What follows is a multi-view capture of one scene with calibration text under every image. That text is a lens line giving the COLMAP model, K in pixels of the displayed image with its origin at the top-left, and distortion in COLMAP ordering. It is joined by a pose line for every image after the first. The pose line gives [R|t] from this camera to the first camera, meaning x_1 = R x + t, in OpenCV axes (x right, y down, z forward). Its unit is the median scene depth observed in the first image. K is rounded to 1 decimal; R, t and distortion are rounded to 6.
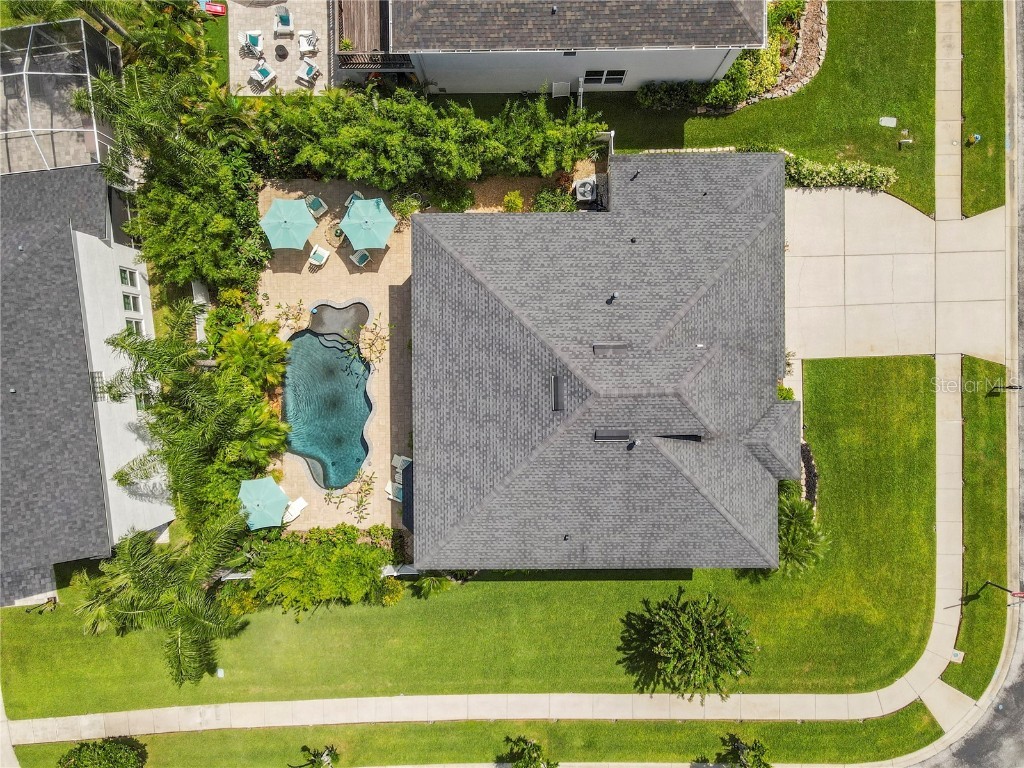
lens RADIAL K [[747.6, 0, 512.0], [0, 747.6, 384.0], [0, 0, 1]] dist [0.002759, 0.027486]
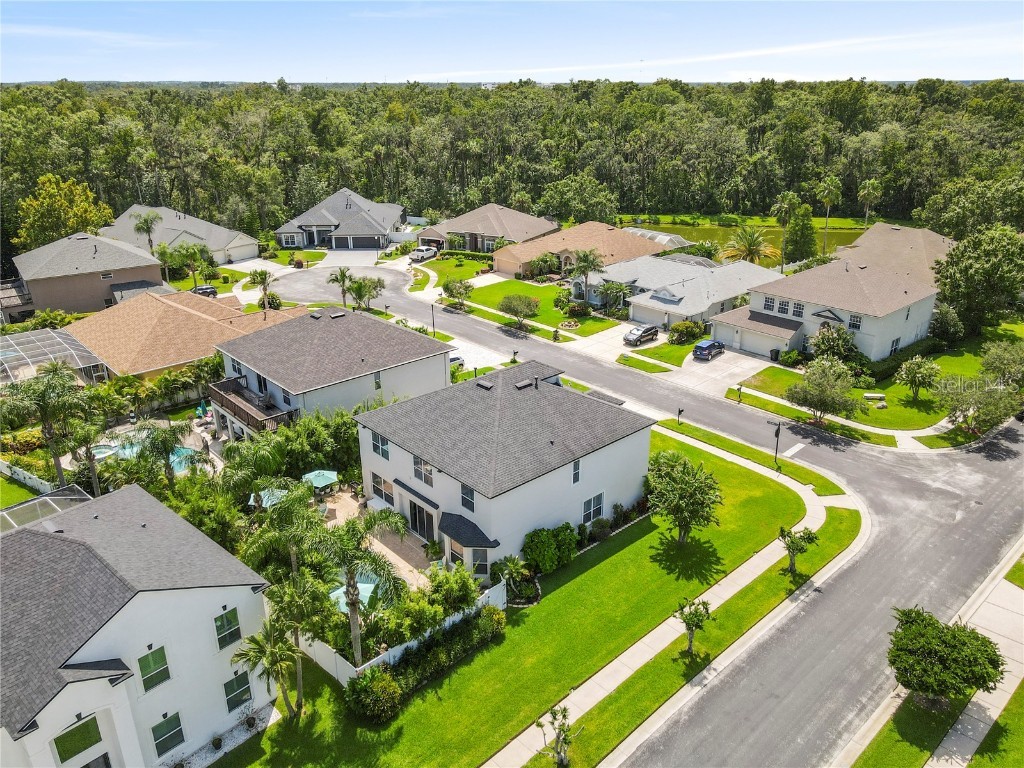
lens RADIAL K [[747.6, 0, 512.0], [0, 747.6, 384.0], [0, 0, 1]] dist [0.002759, 0.027486]
pose [[0.750565, -0.235923, 0.617246, -0.727862], [0.660778, 0.274898, -0.698429, 0.955547], [-0.004905, 0.932079, 0.362222, 0.273433]]
